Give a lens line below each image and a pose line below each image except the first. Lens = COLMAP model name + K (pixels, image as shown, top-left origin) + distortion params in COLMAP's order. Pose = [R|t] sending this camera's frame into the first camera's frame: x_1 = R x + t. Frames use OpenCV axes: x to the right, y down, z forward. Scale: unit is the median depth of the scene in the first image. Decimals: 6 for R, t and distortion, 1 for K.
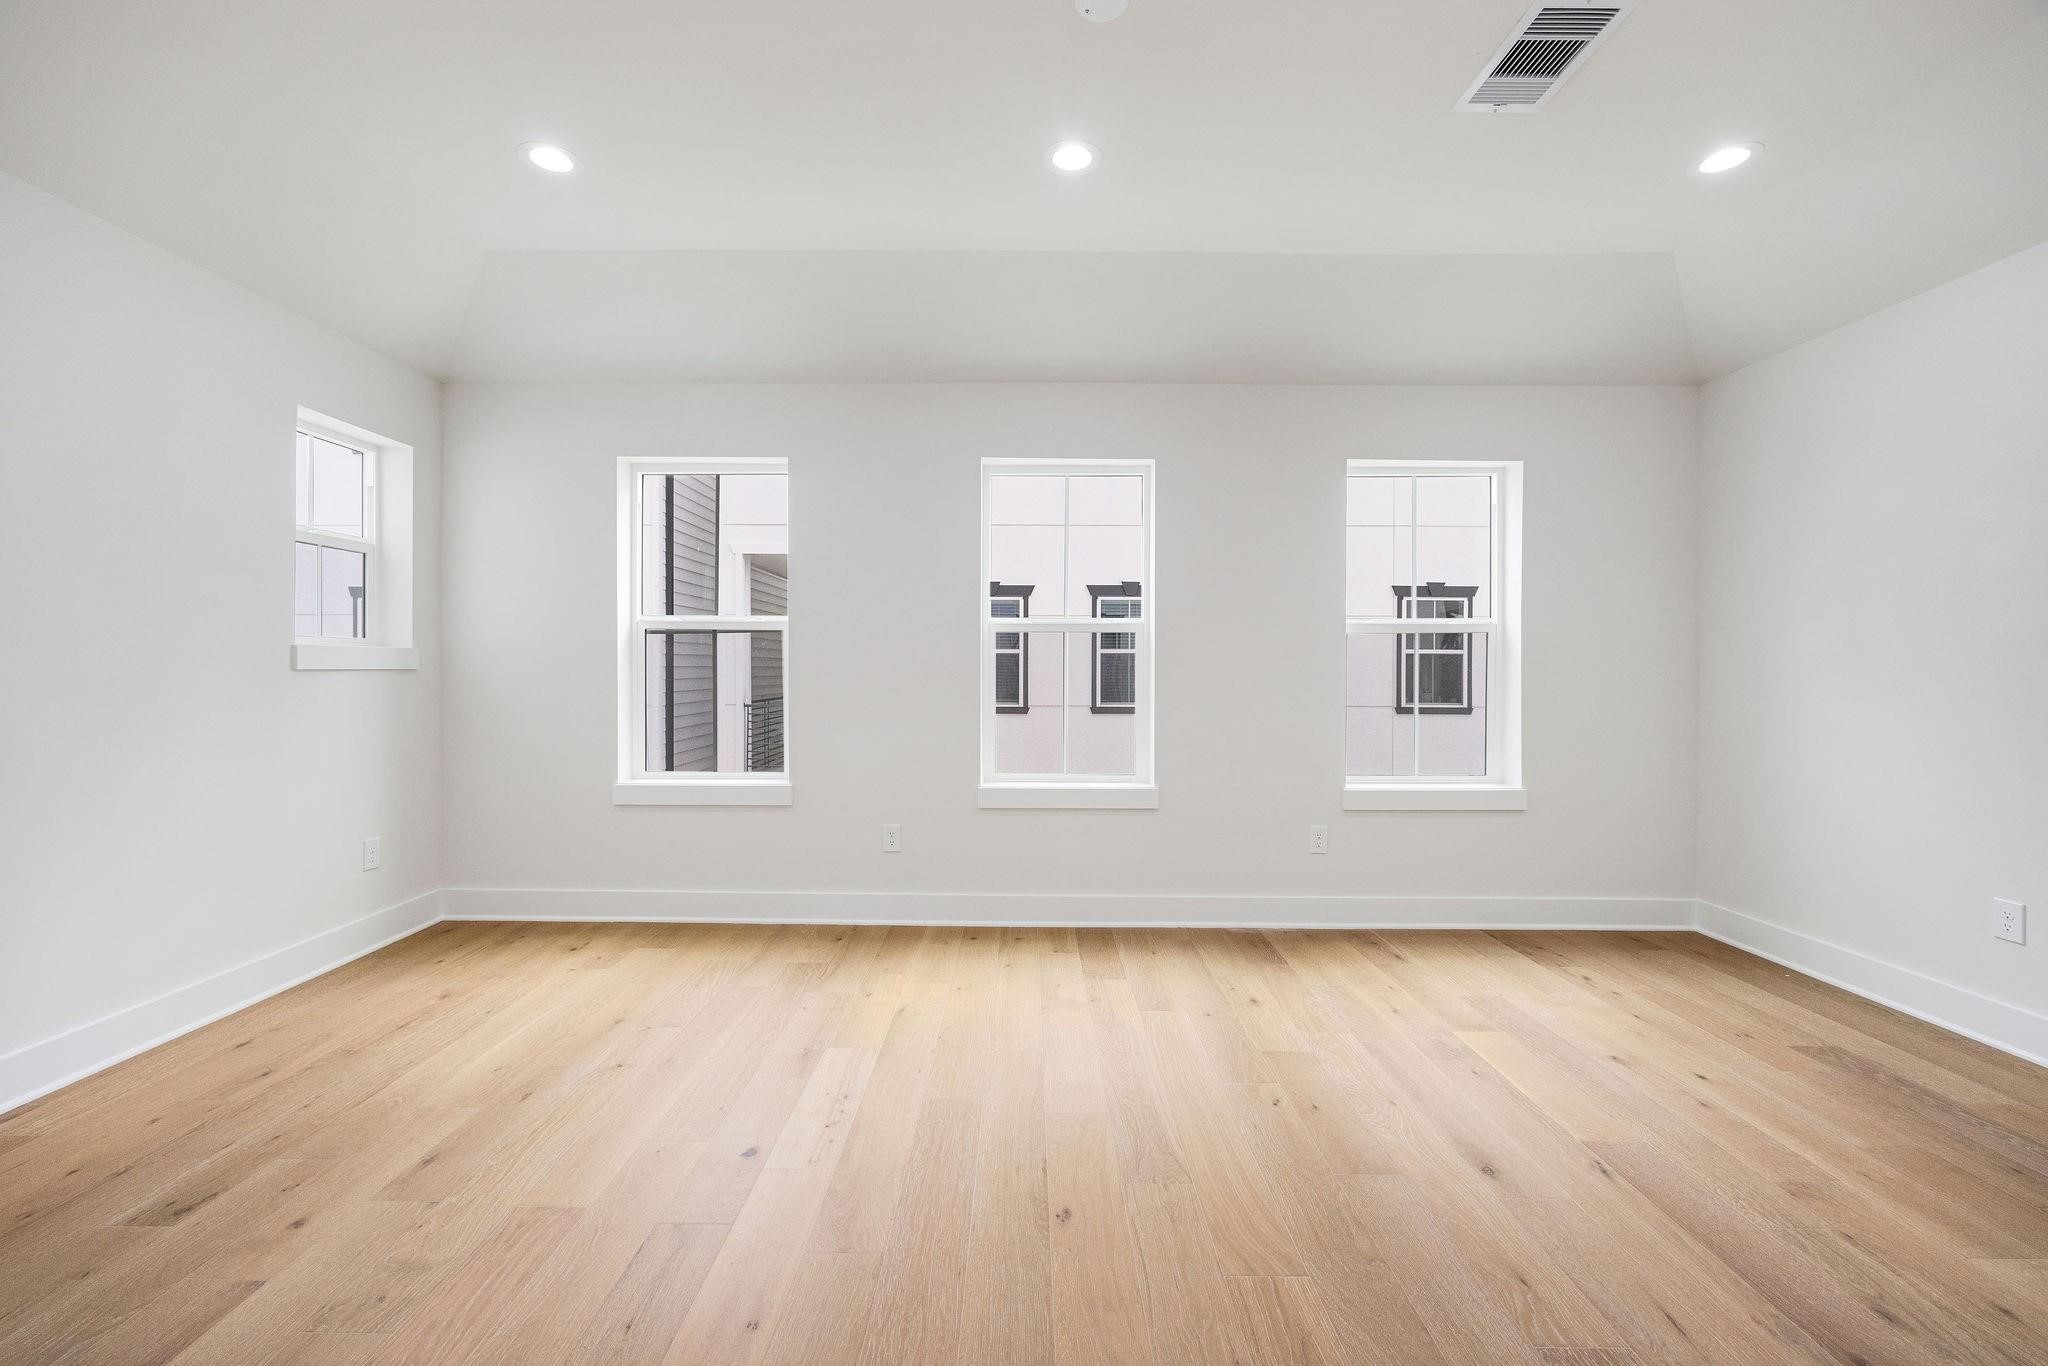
lens RADIAL K [[809.2, 0, 1019.2], [0, 809.2, 663.6], [0, 0, 1]] dist [-0.004194, 0.000232]
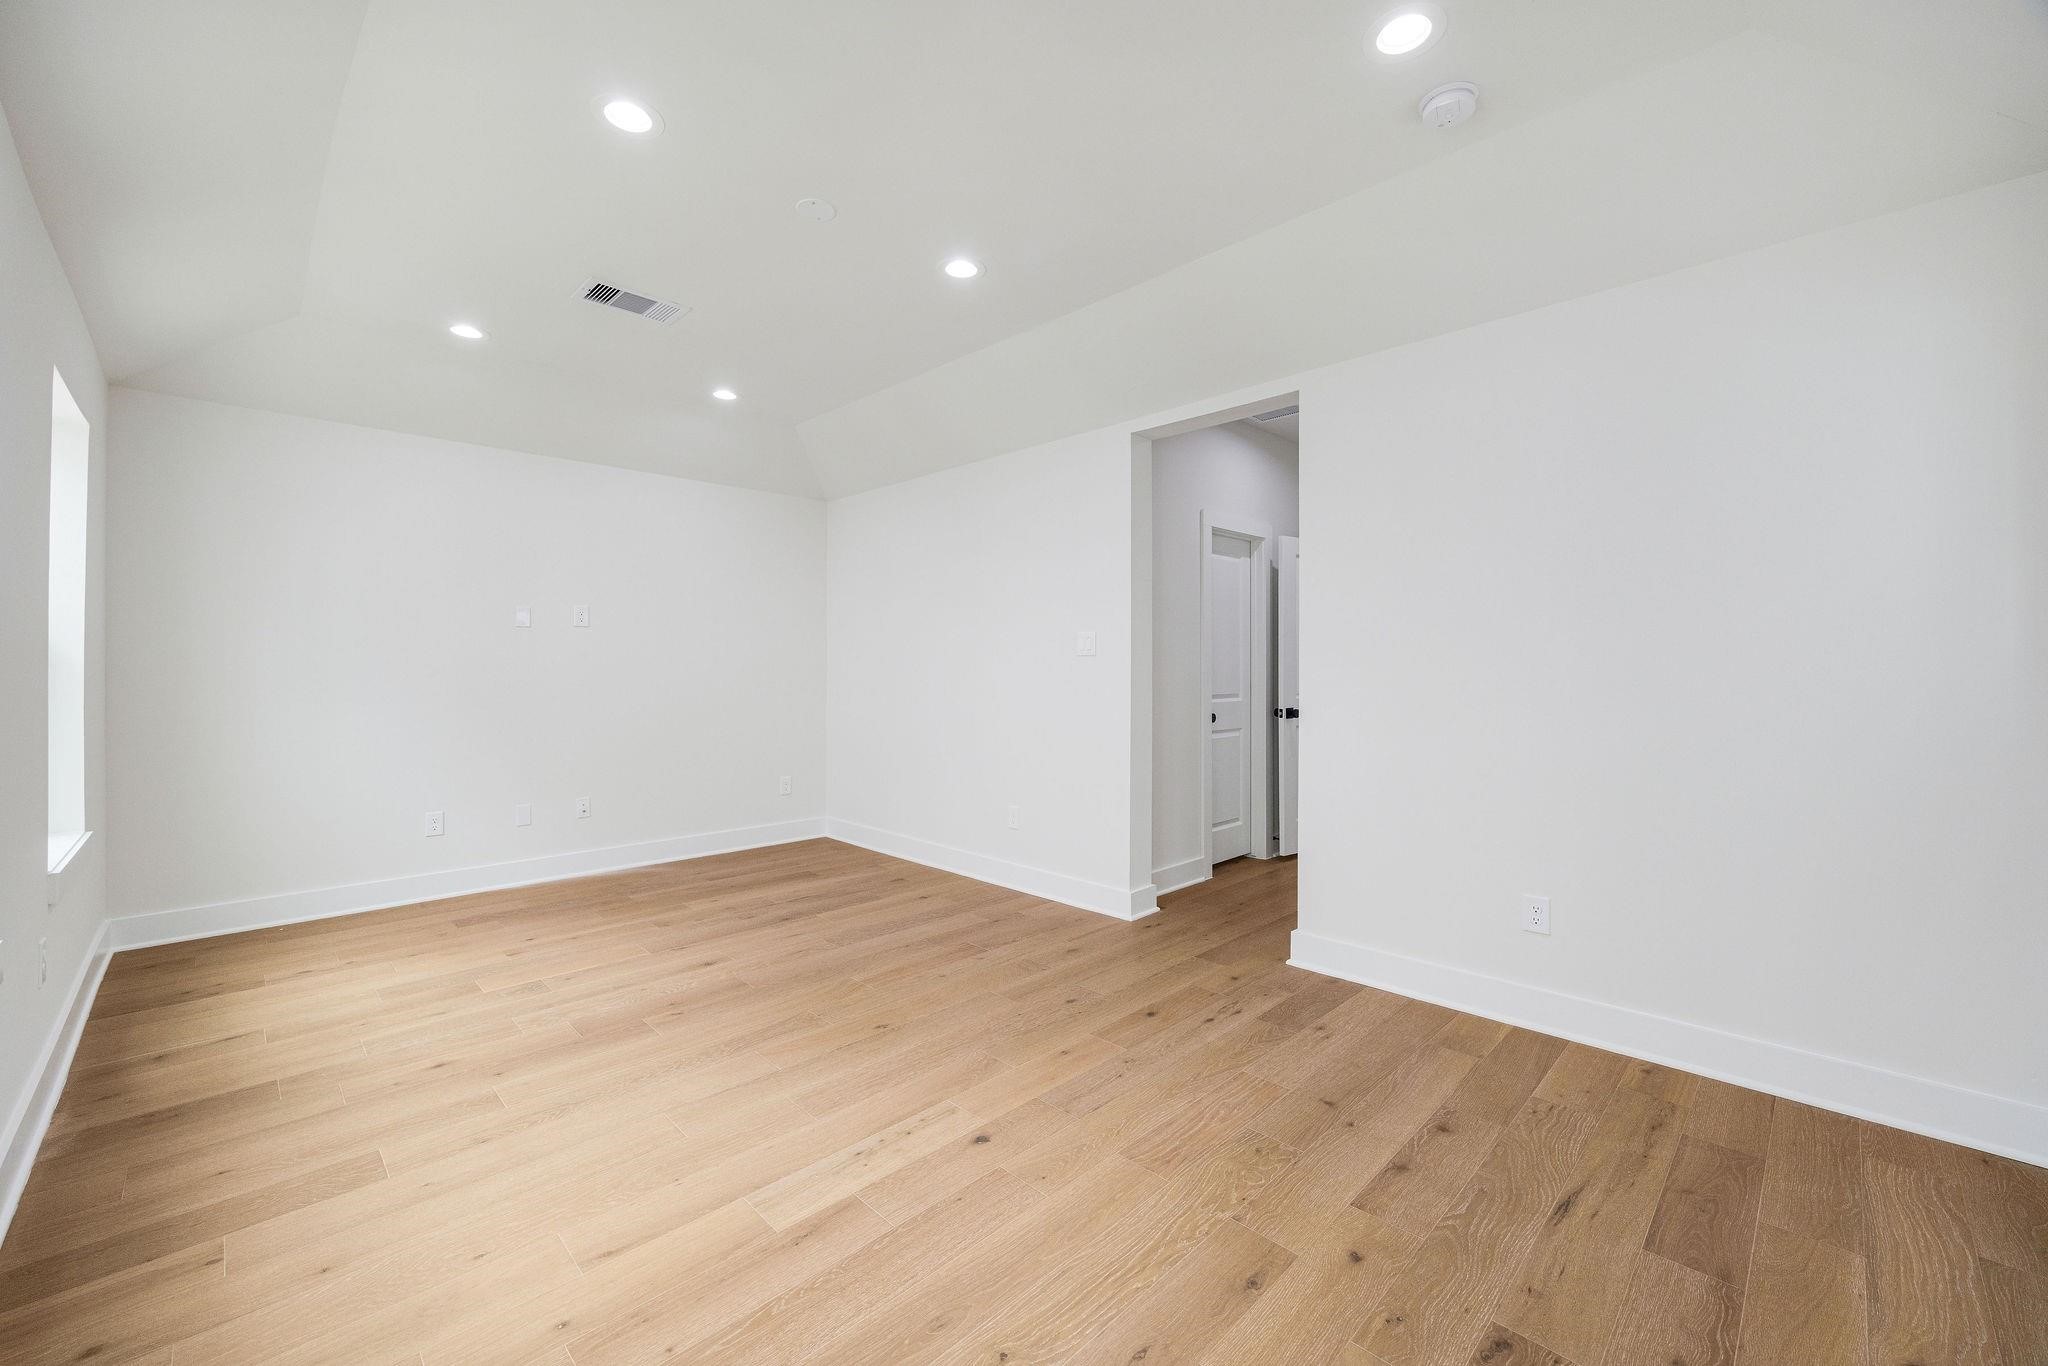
lens RADIAL K [[809.2, 0, 1019.2], [0, 809.2, 663.6], [0, 0, 1]] dist [-0.004194, 0.000232]
pose [[-0.705548, 0.002725, 0.708656, -0.966971], [-0.007734, 0.999903, -0.011545, -0.013694], [-0.708619, -0.013626, -0.705459, 1.479342]]
